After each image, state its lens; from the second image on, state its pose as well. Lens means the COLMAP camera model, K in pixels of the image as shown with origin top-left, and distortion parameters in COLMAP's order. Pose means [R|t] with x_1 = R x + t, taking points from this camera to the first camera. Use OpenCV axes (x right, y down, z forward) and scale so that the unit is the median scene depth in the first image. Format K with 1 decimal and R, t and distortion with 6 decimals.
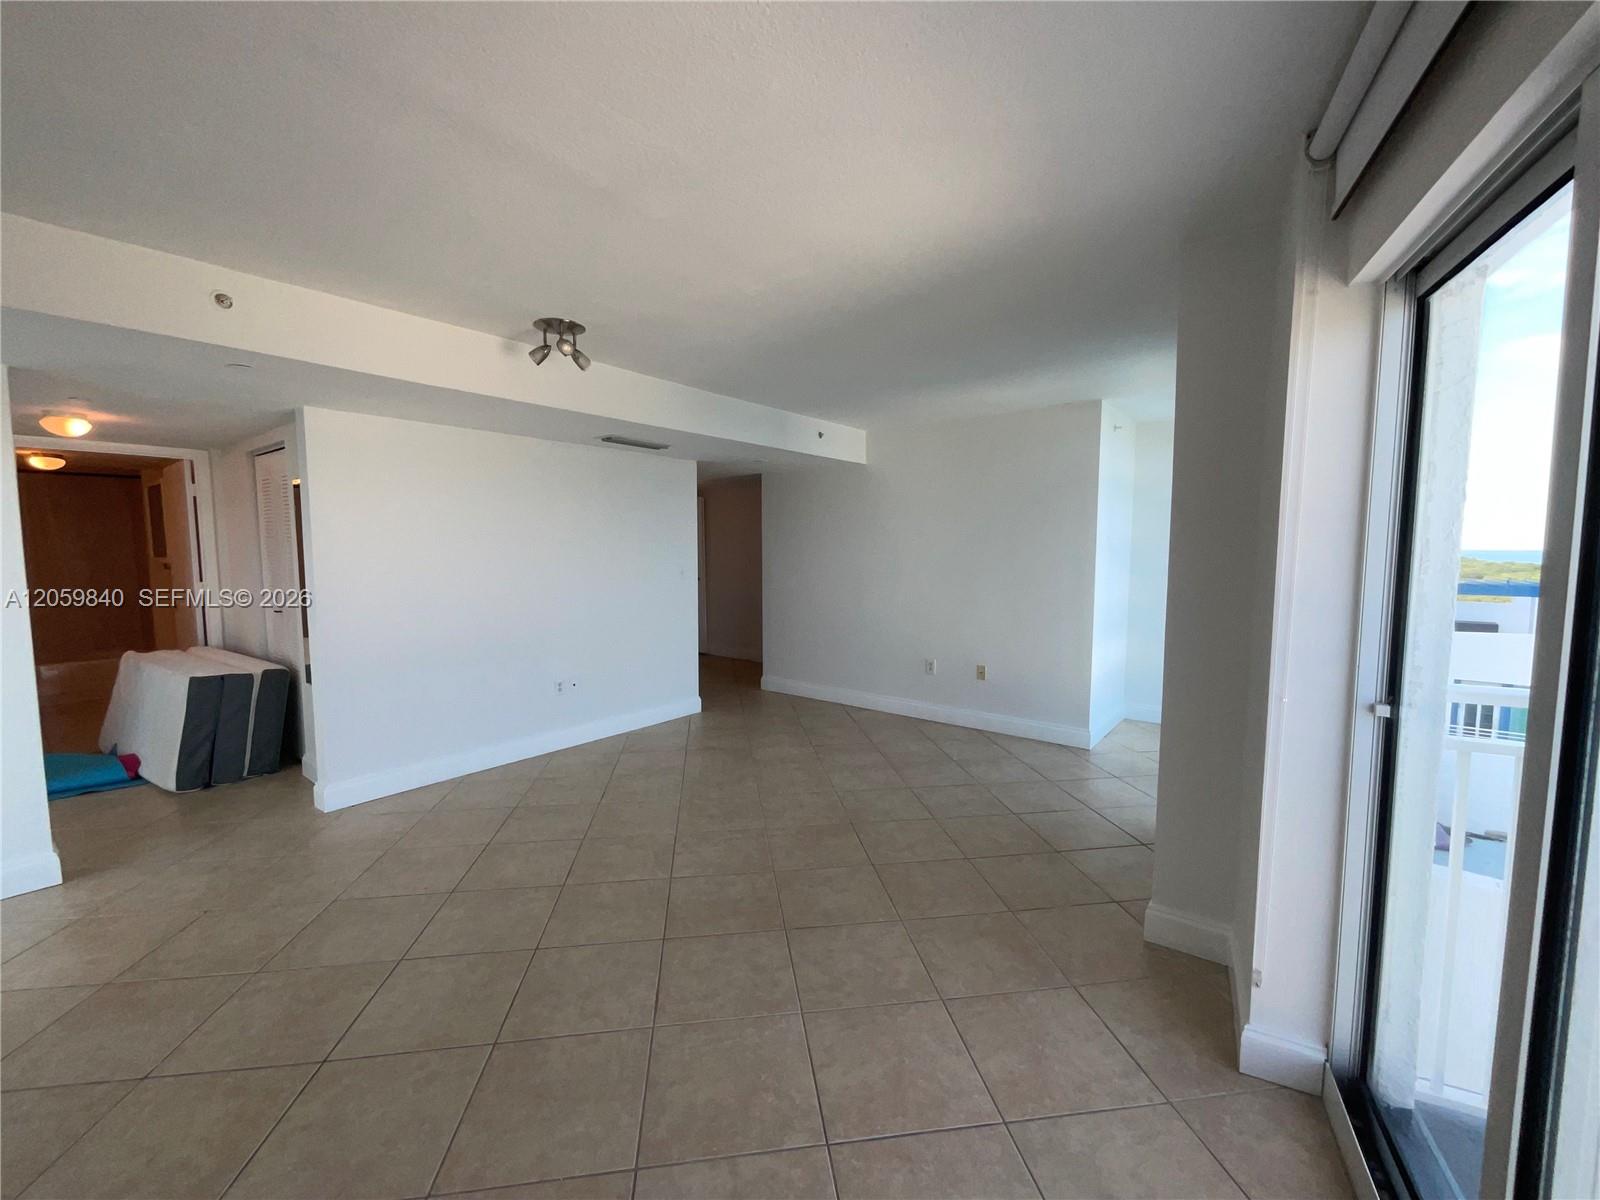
lens RADIAL K [[654.9, 0, 795.1], [0, 654.9, 597.3], [0, 0, 1]] dist [0.000502, 0.000356]
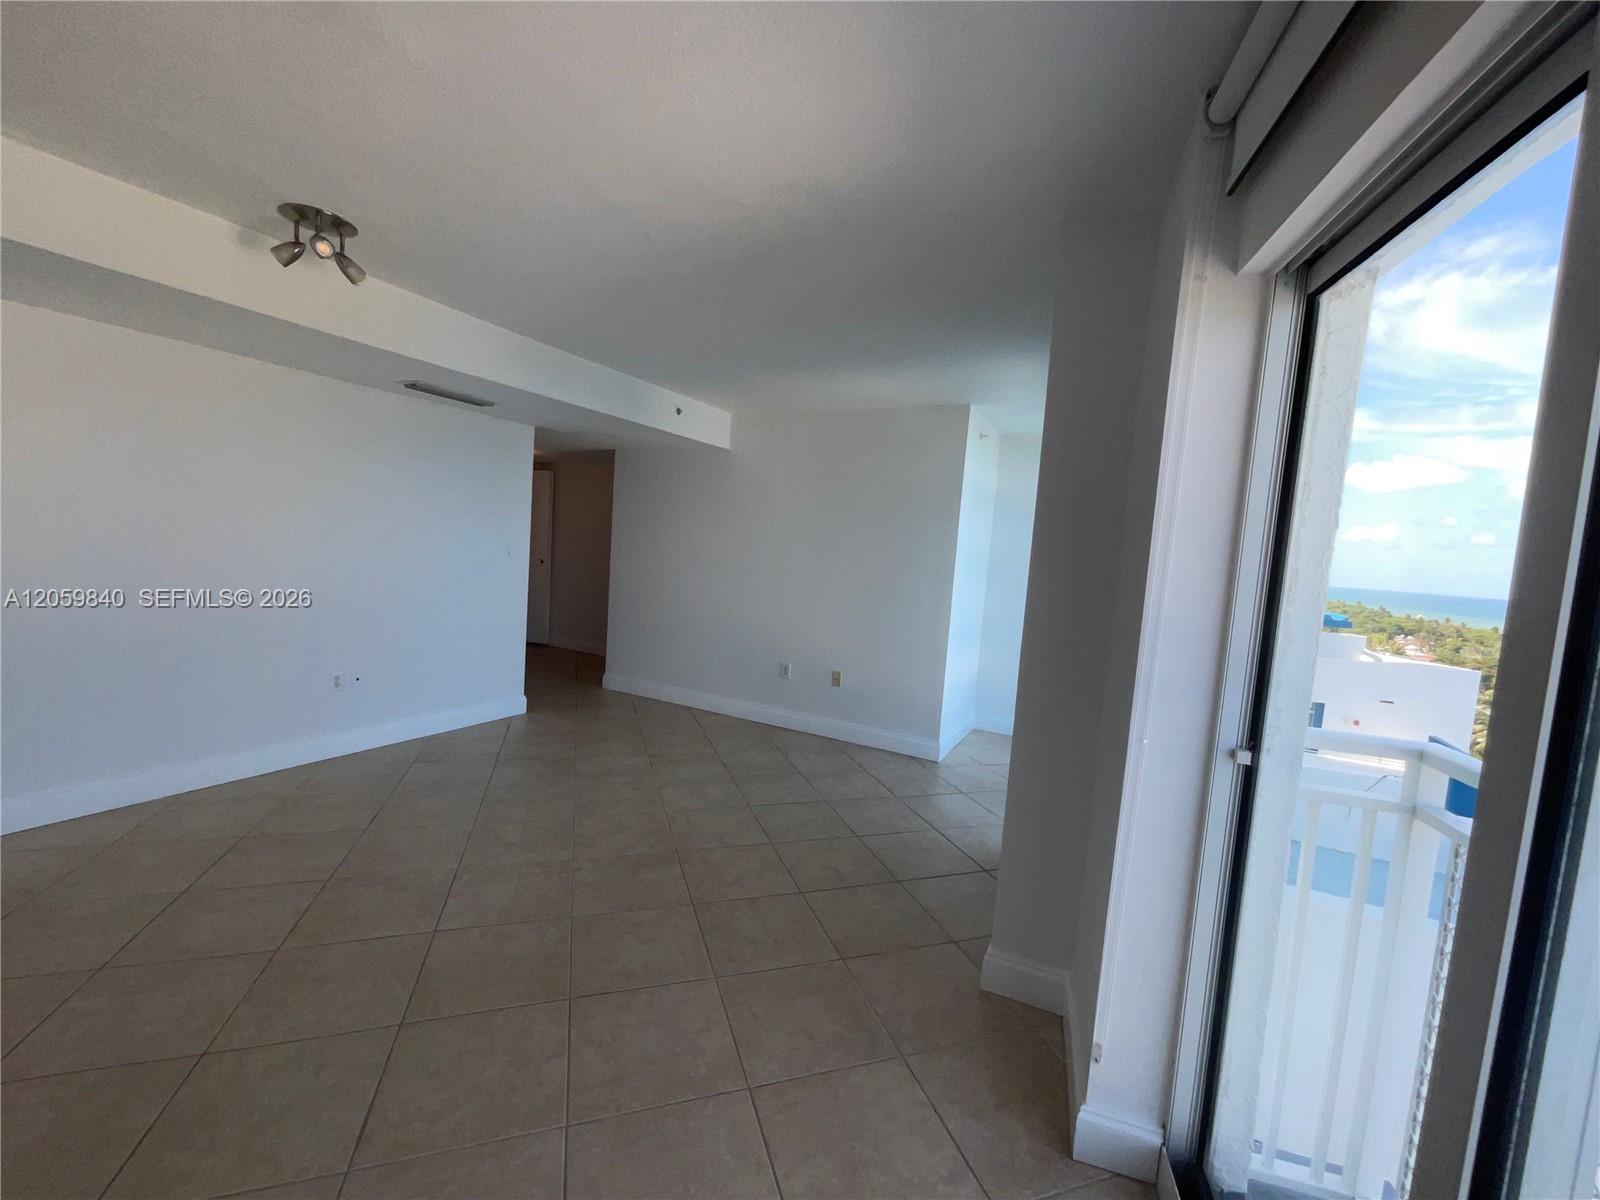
lens RADIAL K [[647.5, 0, 794.6], [0, 647.5, 590.7], [0, 0, 1]] dist [-0.000230, 0.005943]
pose [[0.981024, 0.057000, 0.185318, 0.073011], [-0.057050, 0.998358, -0.005067, -0.008182], [-0.185303, -0.005602, 0.982665, 0.148289]]
